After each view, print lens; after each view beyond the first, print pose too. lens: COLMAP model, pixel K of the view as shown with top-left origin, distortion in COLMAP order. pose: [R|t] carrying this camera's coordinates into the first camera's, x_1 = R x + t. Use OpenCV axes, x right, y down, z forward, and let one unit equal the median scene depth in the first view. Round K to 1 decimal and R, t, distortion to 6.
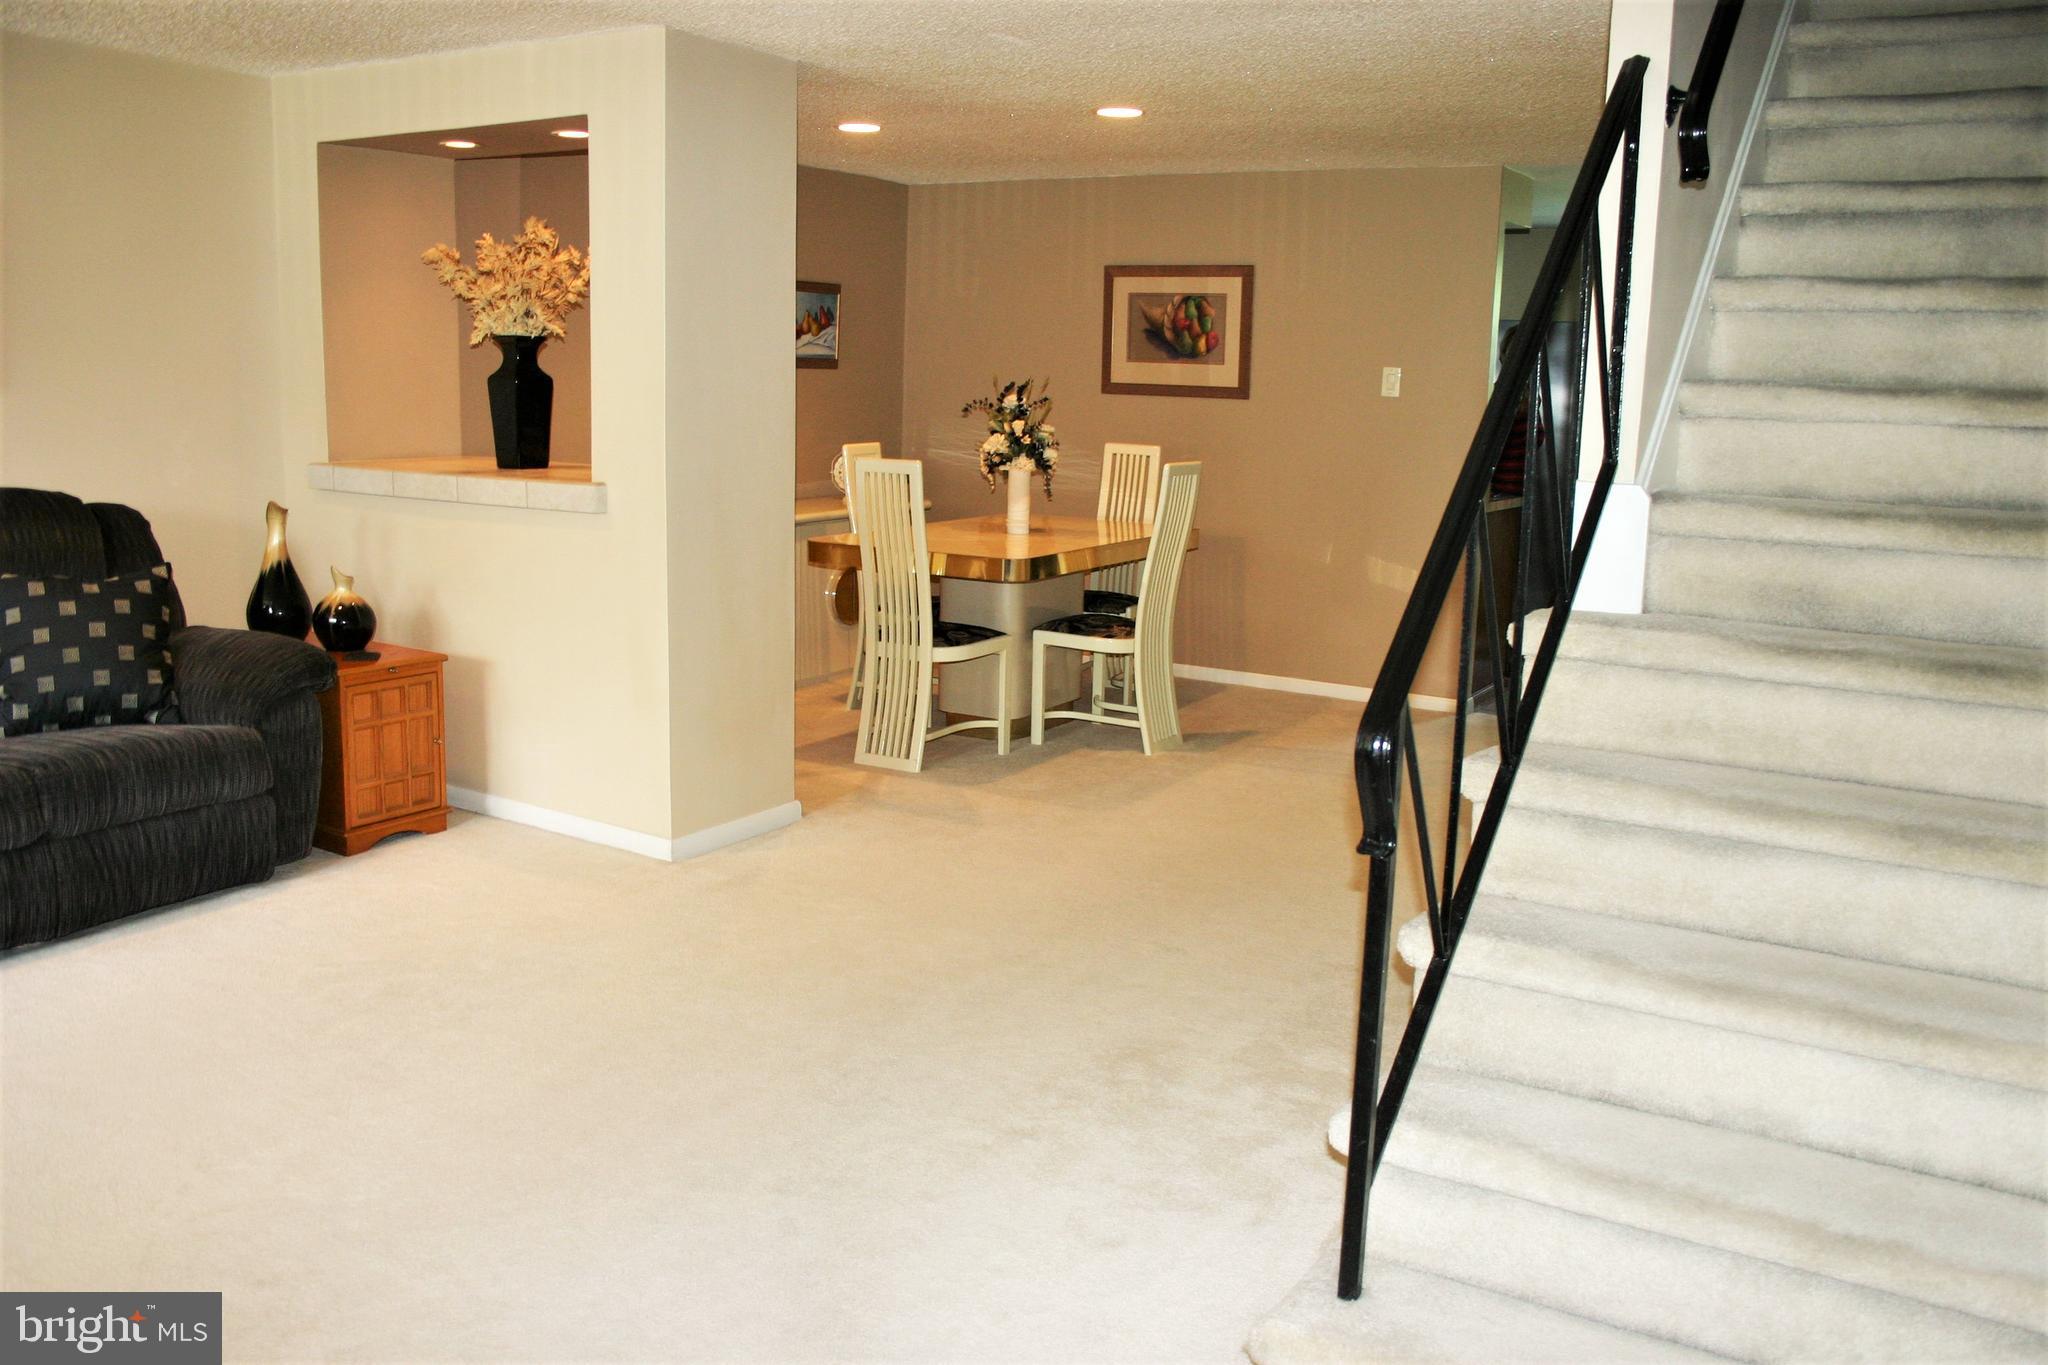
lens RADIAL K [[1657.3, 0, 1036.9], [0, 1657.3, 681.2], [0, 0, 1]] dist [-0.156579, 0.128994]
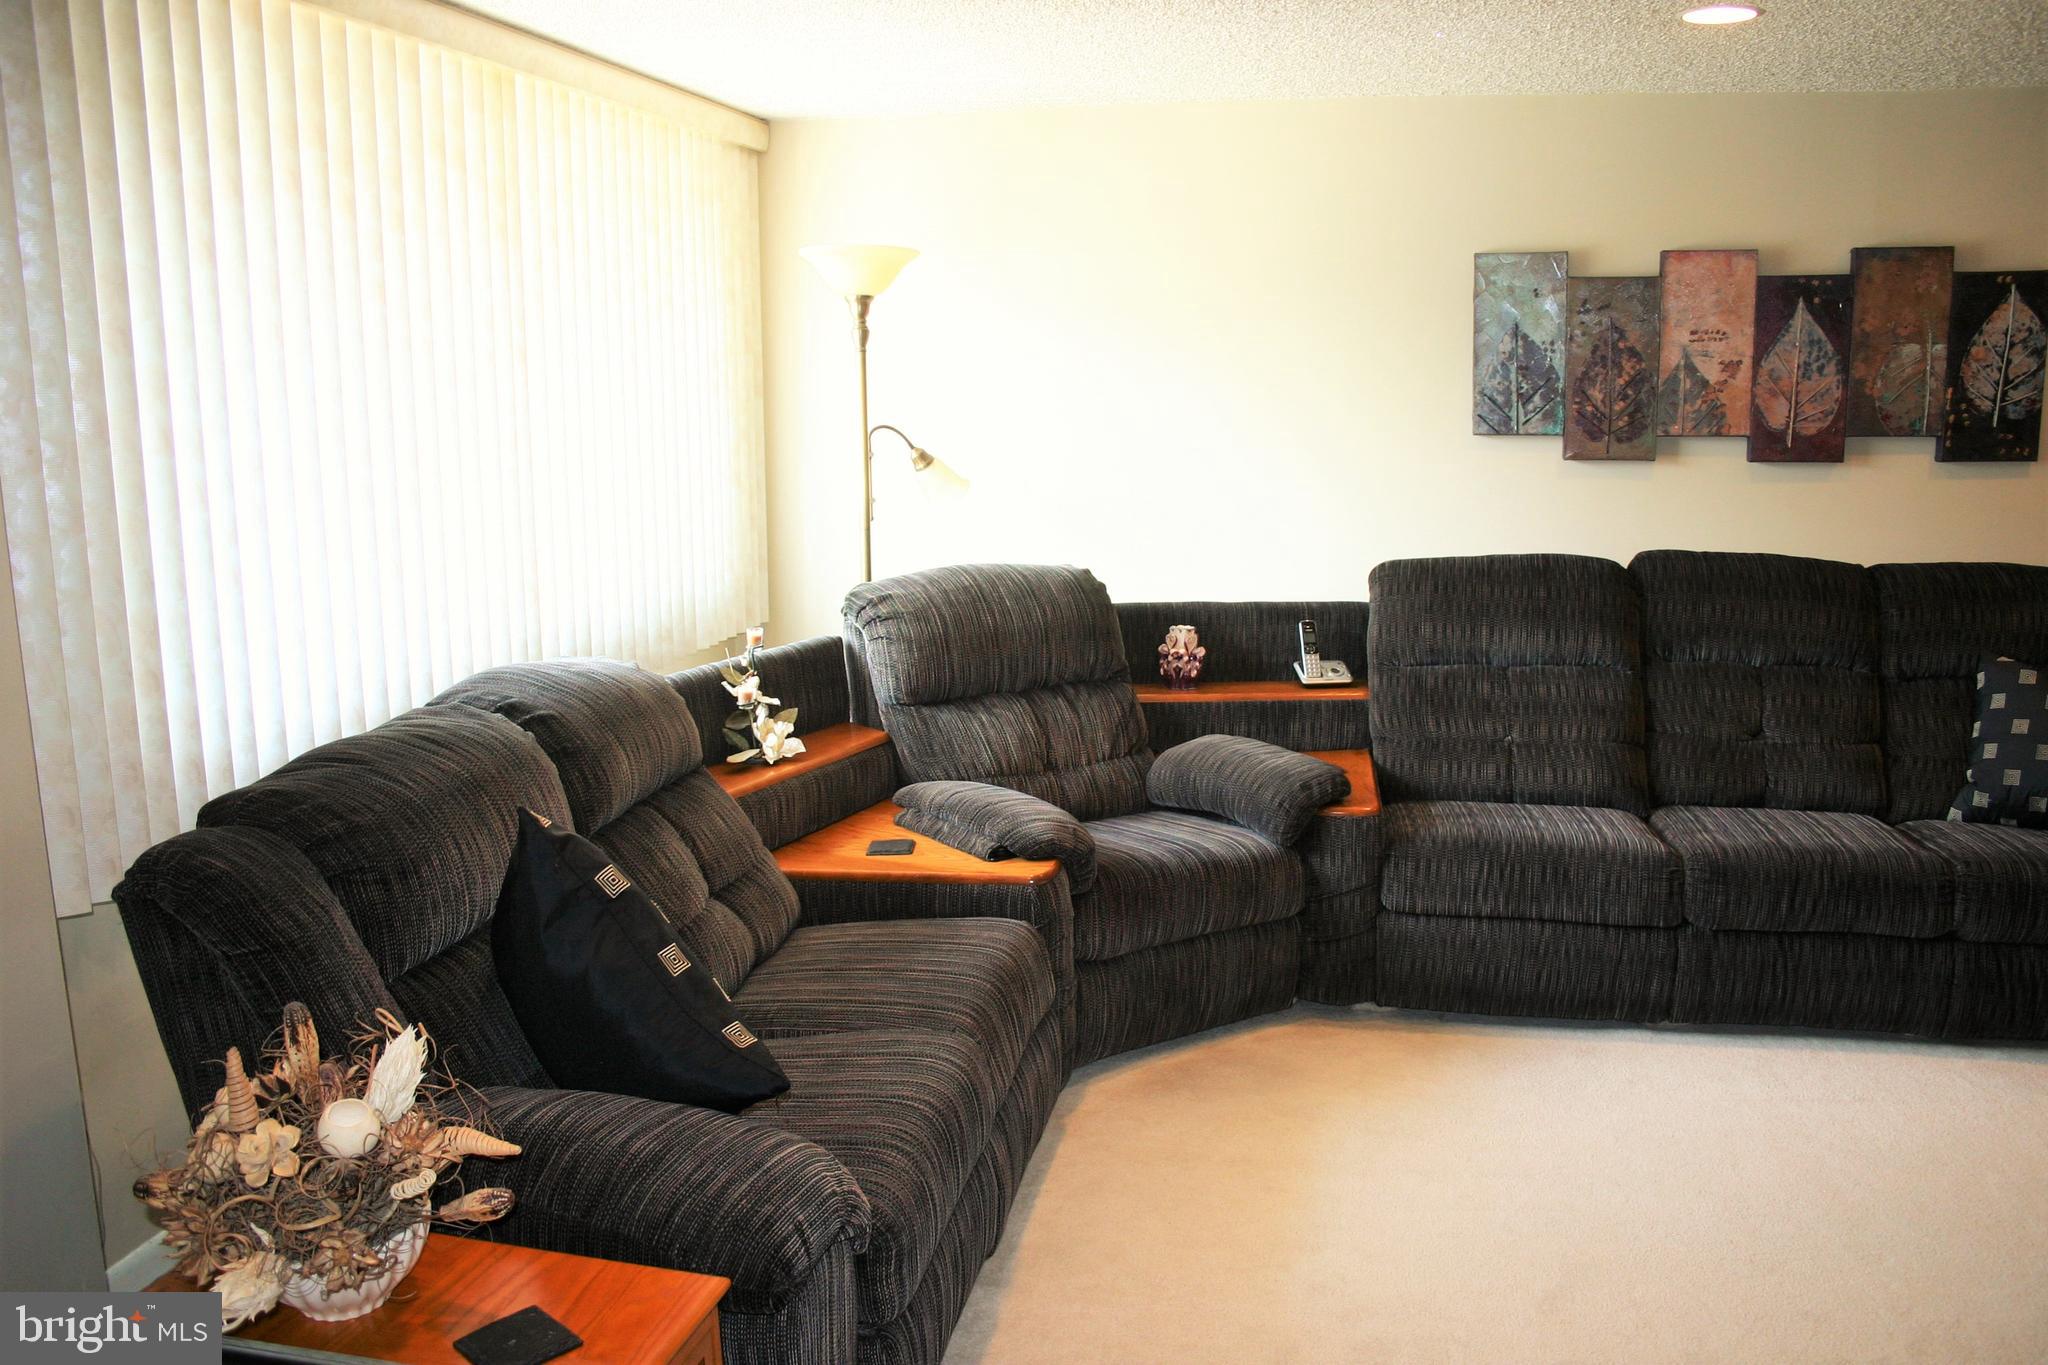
lens RADIAL K [[1657.3, 0, 1036.9], [0, 1657.3, 681.2], [0, 0, 1]] dist [-0.156579, 0.128994]
pose [[0.325799, 0.155166, -0.932619, 0.057039], [-0.165164, 0.980612, 0.105453, -0.048320], [0.930901, 0.119678, 0.345111, 0.094592]]
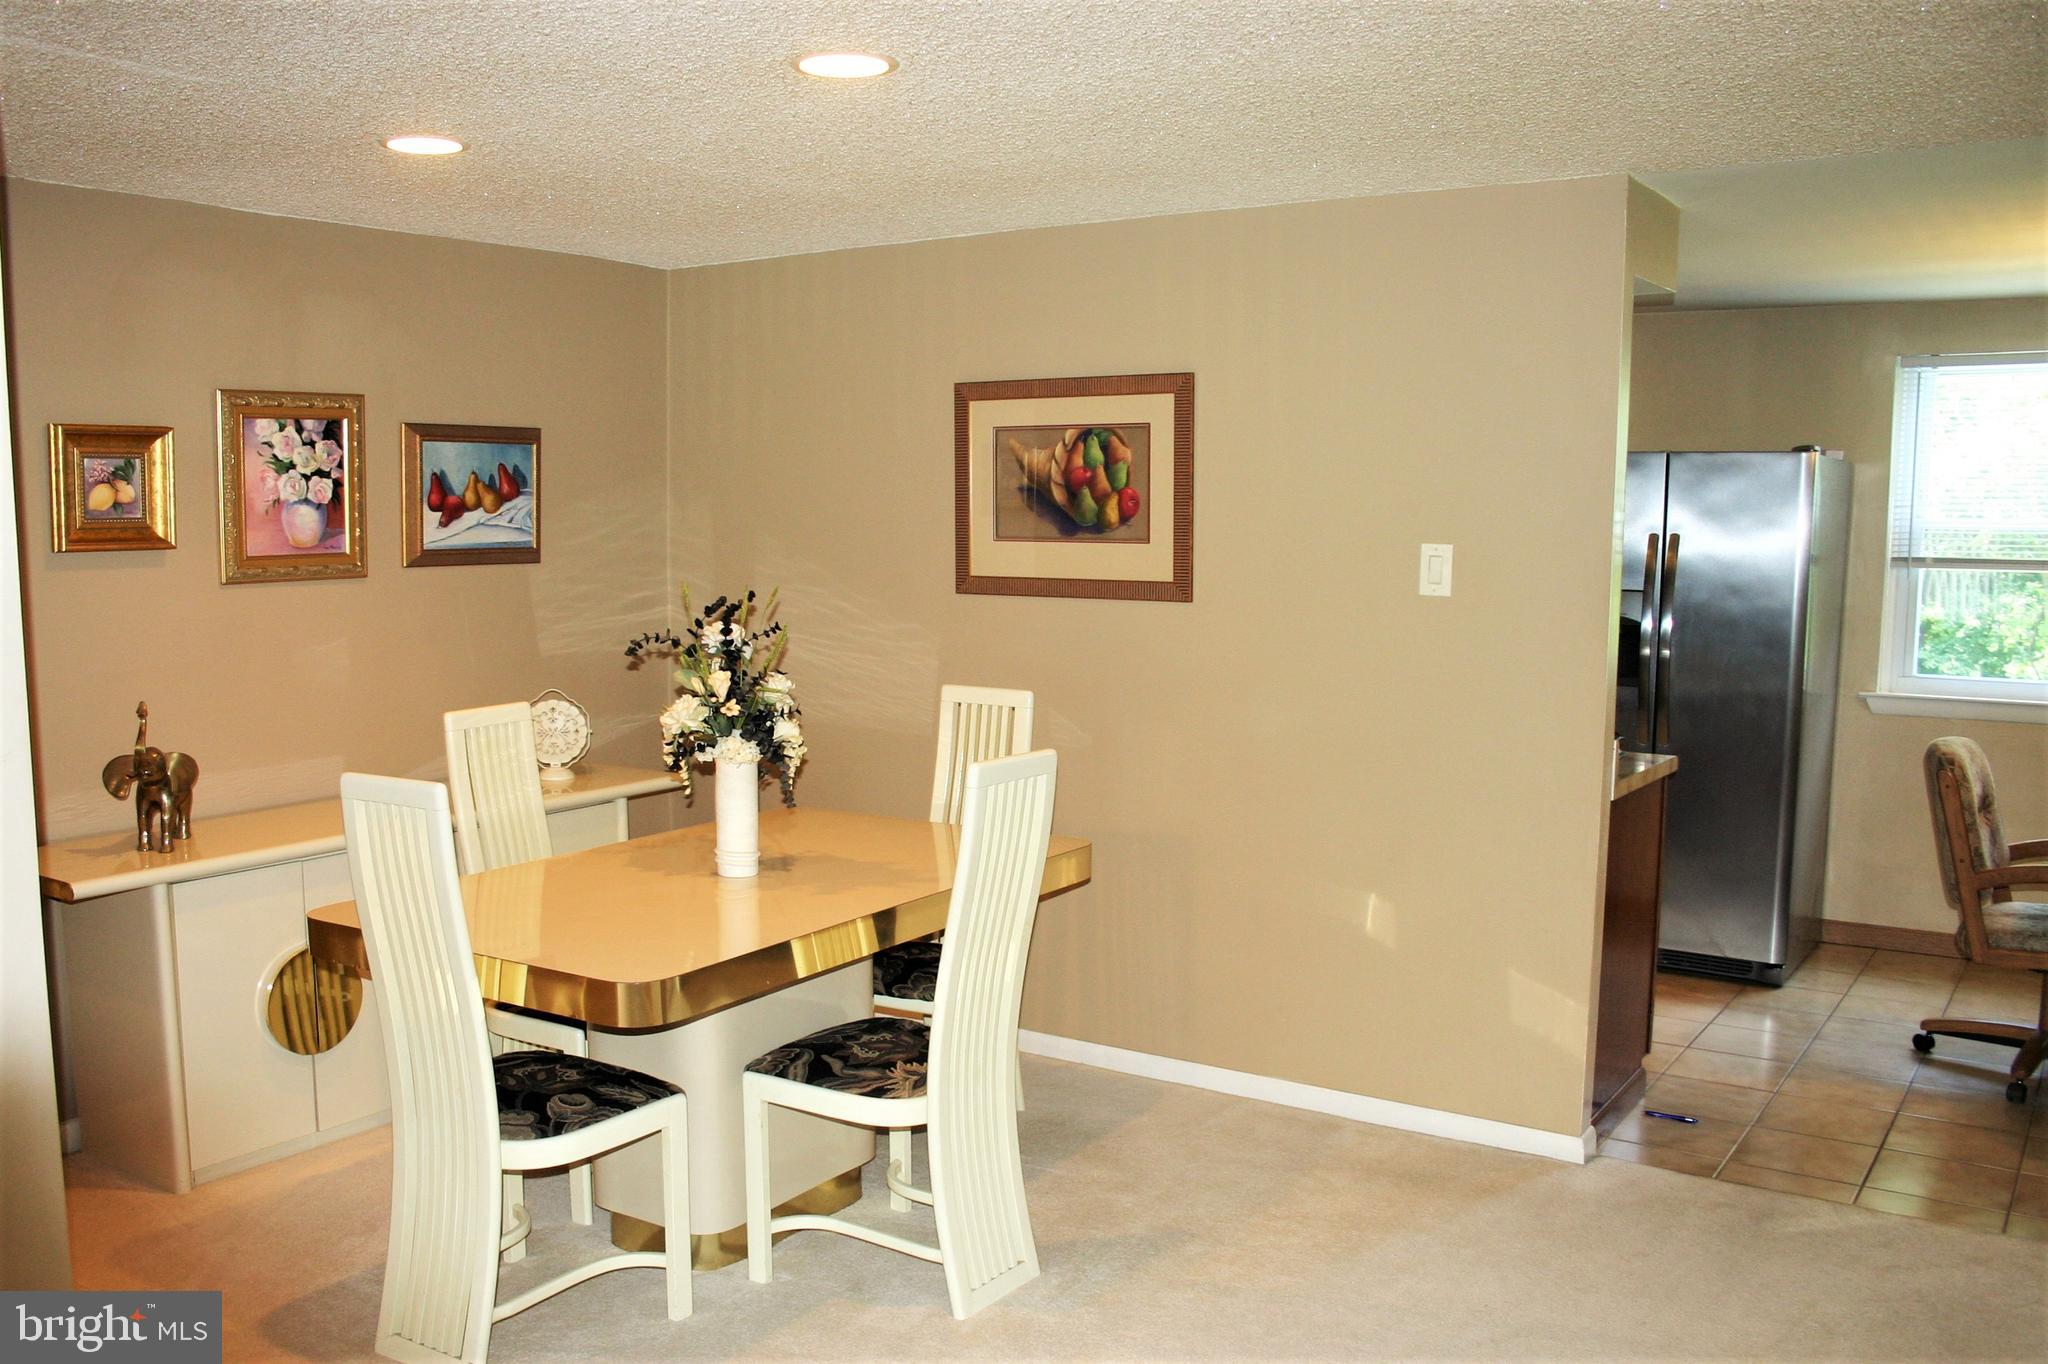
lens RADIAL K [[1719.8, 0, 988.6], [0, 1719.8, 713.6], [0, 0, 1]] dist [-0.160117, 0.126455]
pose [[0.997374, -0.016770, -0.070460, 0.130292], [0.011892, 0.997540, -0.069085, -0.119613], [0.071445, 0.068066, 0.995119, 0.518336]]
